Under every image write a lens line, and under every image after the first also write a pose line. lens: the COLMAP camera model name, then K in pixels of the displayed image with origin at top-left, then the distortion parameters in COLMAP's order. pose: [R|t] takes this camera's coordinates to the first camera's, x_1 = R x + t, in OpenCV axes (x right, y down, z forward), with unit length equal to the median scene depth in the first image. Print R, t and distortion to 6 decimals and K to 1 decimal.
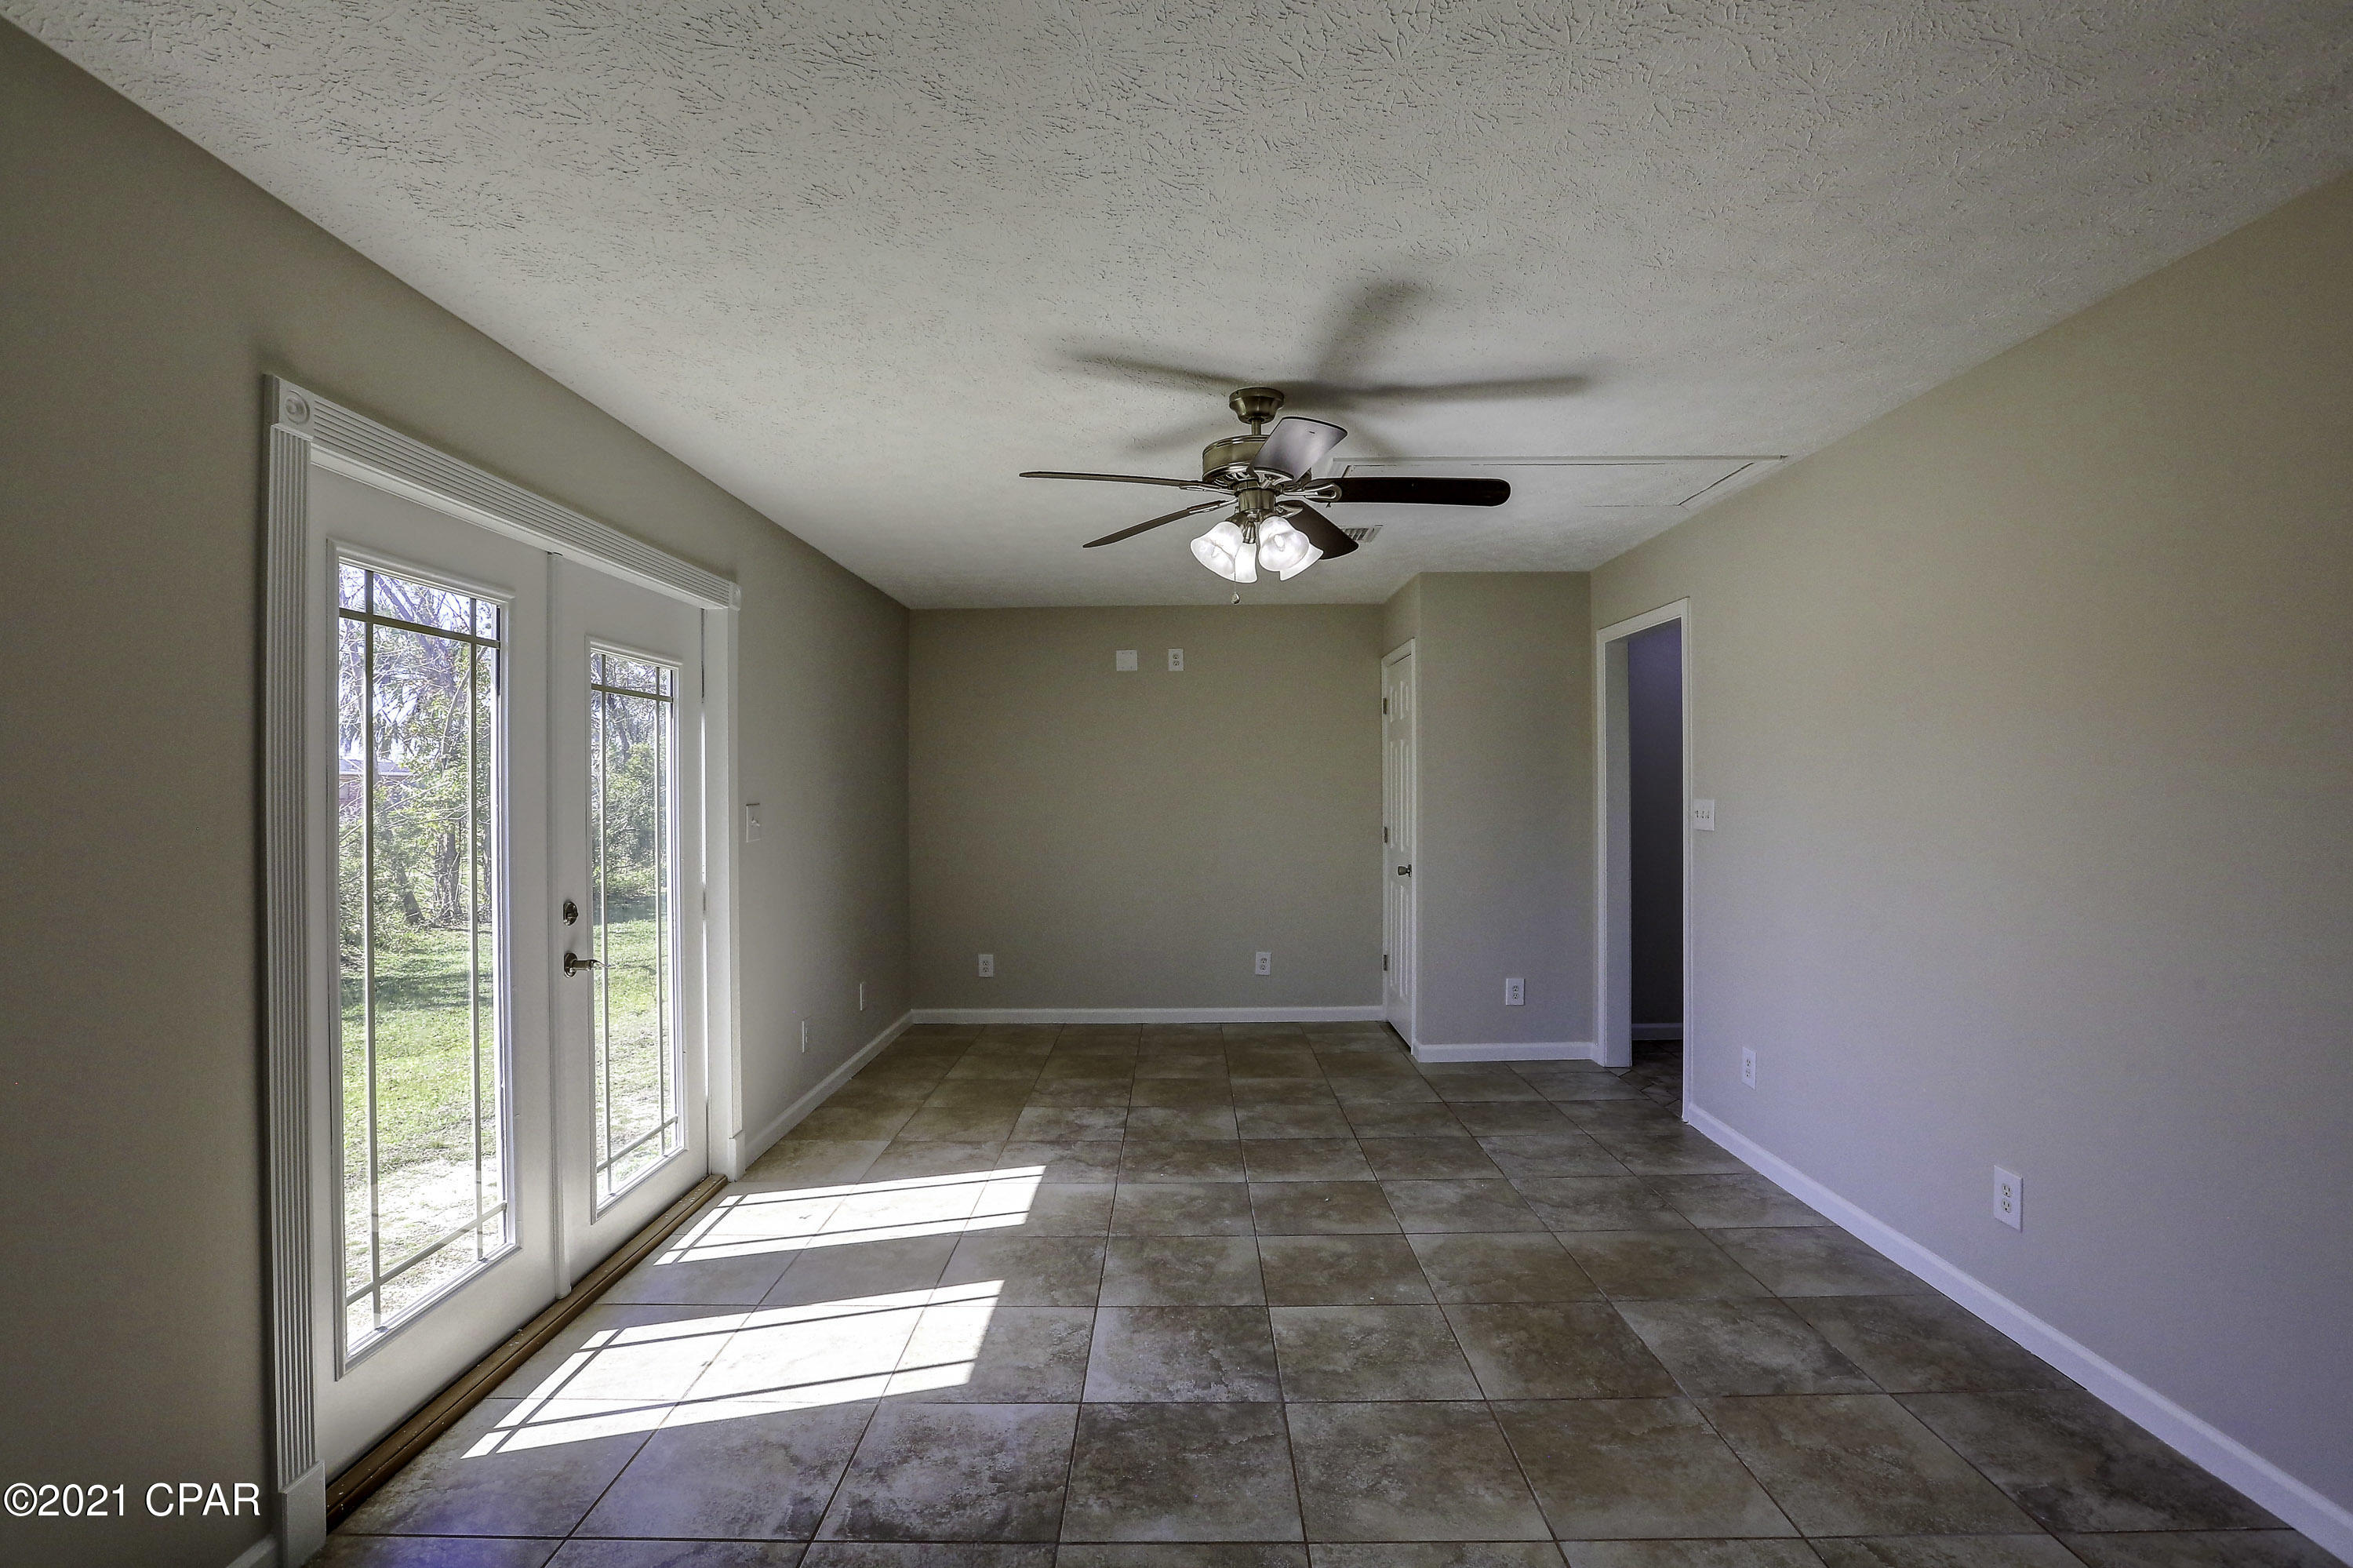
lens RADIAL K [[1079.3, 0, 1169.2], [0, 1079.3, 795.7], [0, 0, 1]] dist [-0.002919, 0.000241]
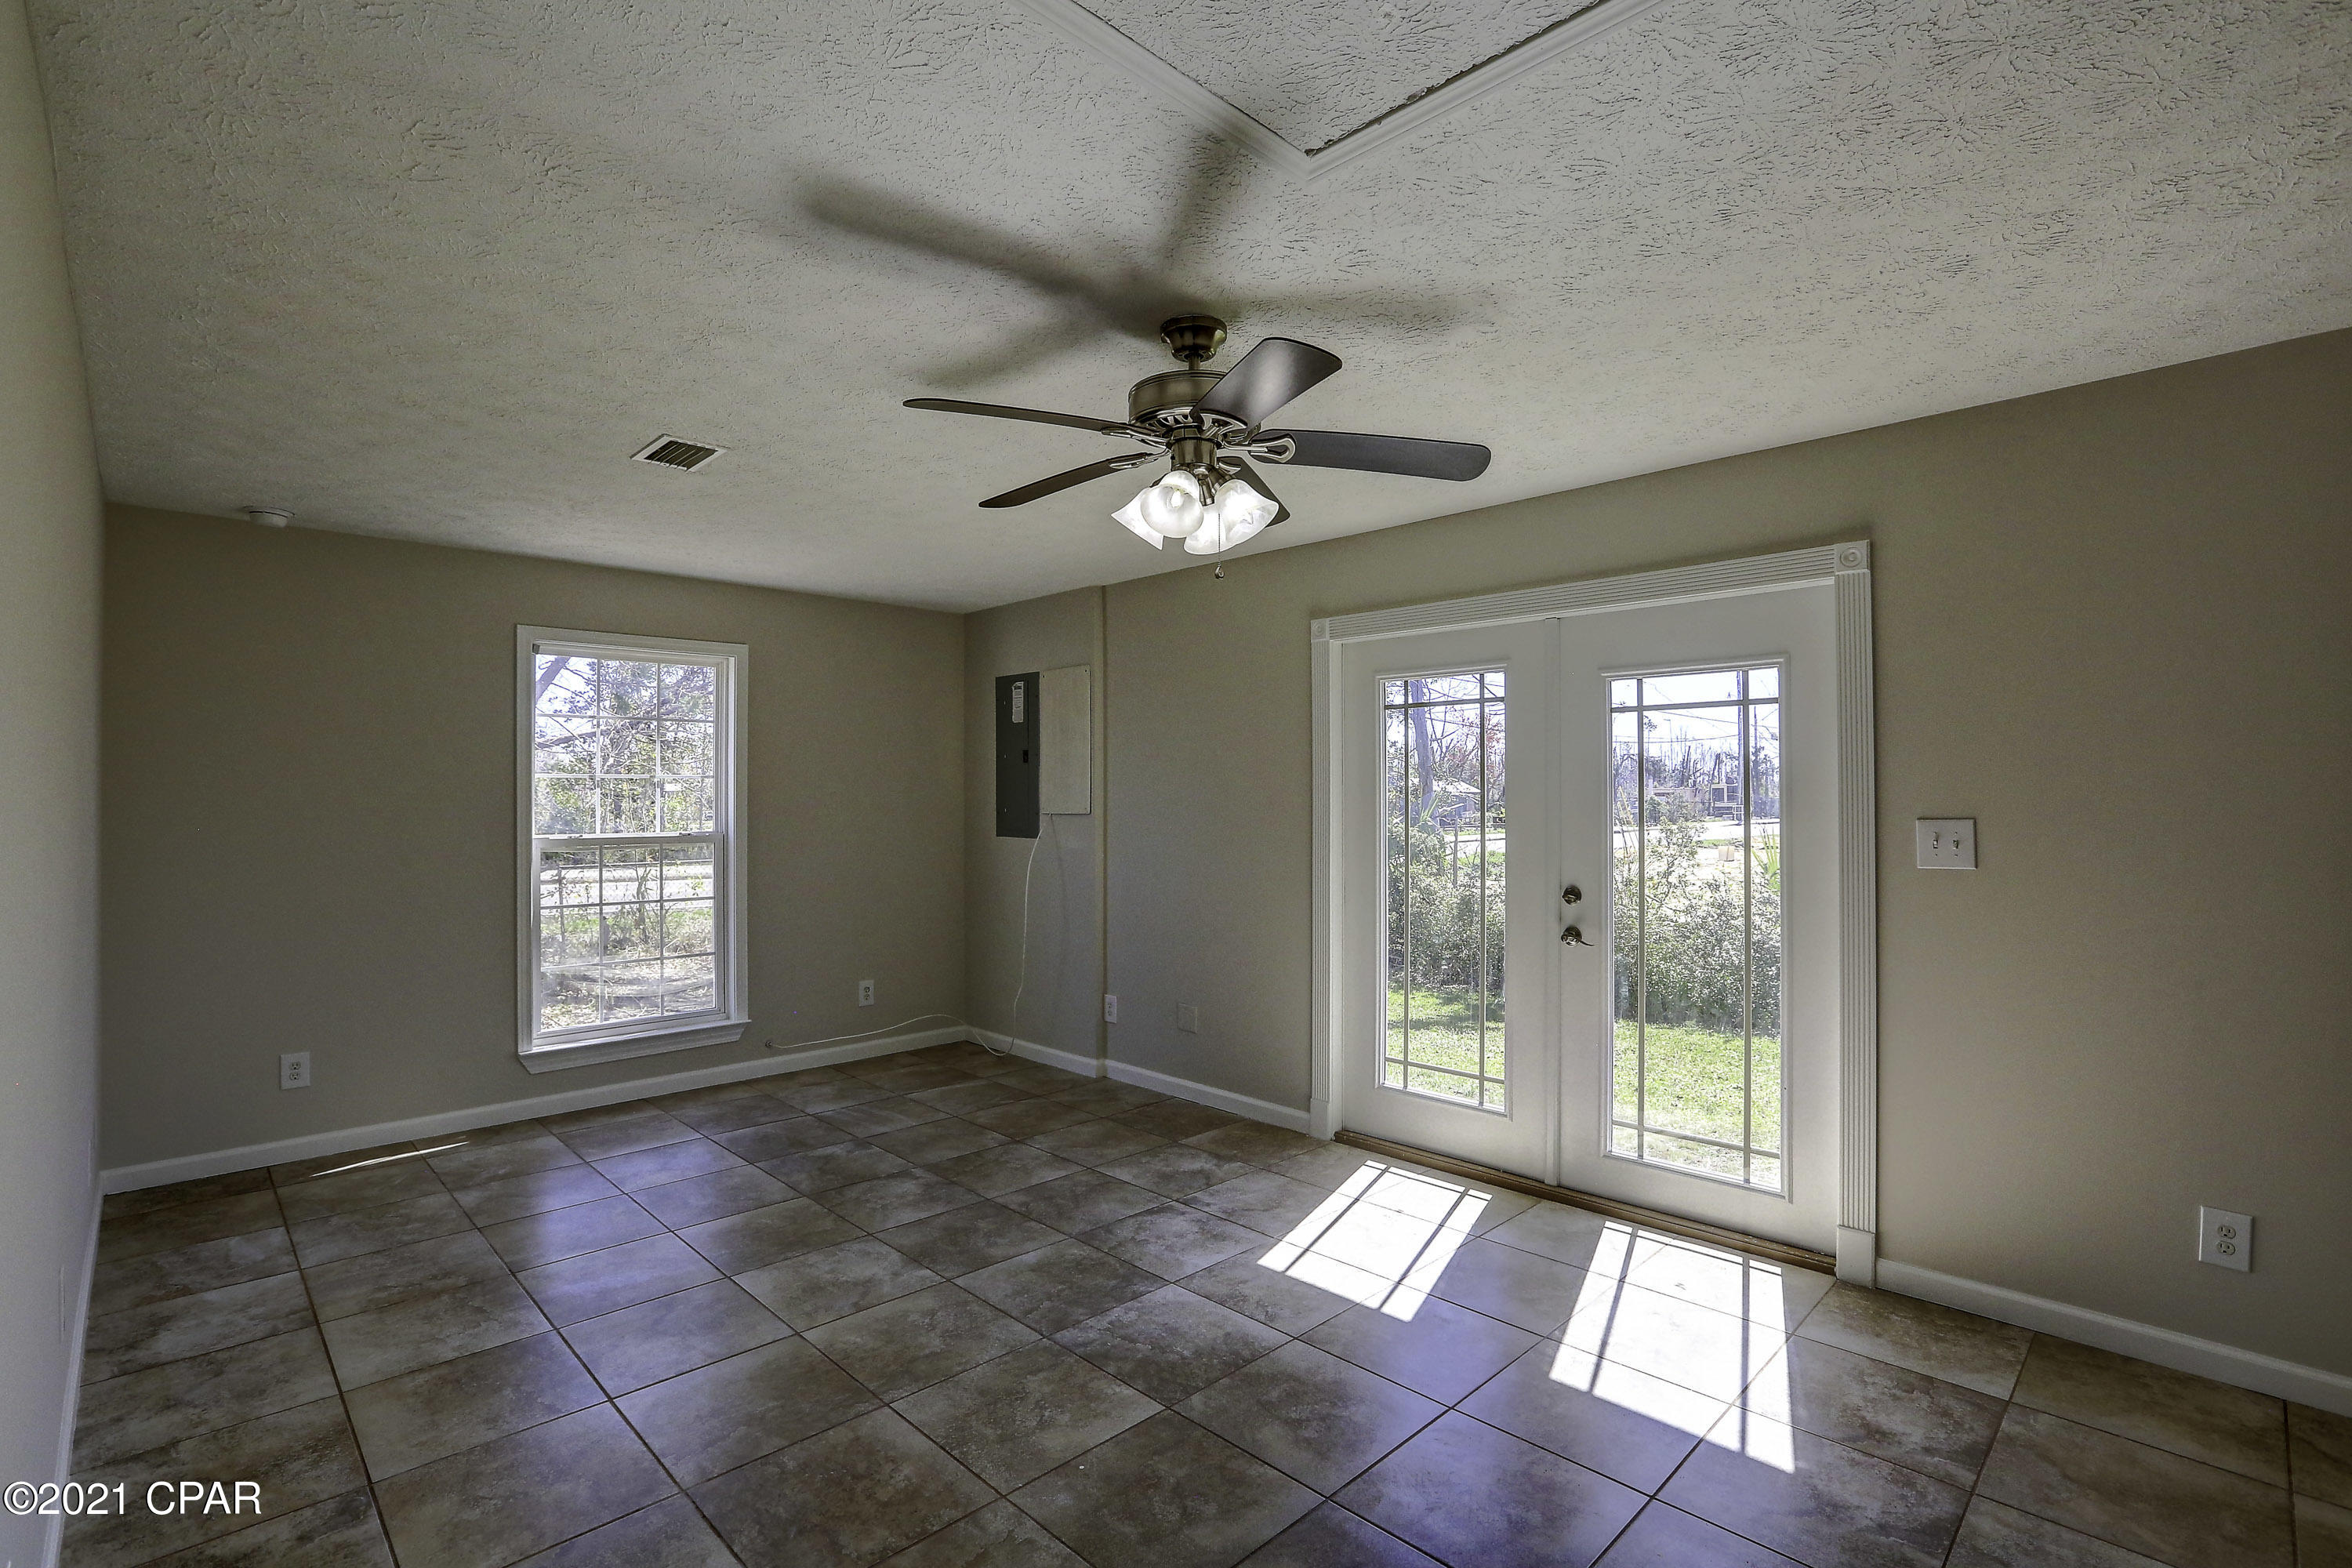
lens RADIAL K [[1078.8, 0, 1163.4], [0, 1078.8, 793.9], [0, 0, 1]] dist [-0.002919, 0.000241]
pose [[-0.712543, 0.001722, -0.701626, 0.782469], [0.005344, 0.999981, -0.002973, -0.009770], [0.701608, -0.005868, -0.712539, 1.822360]]
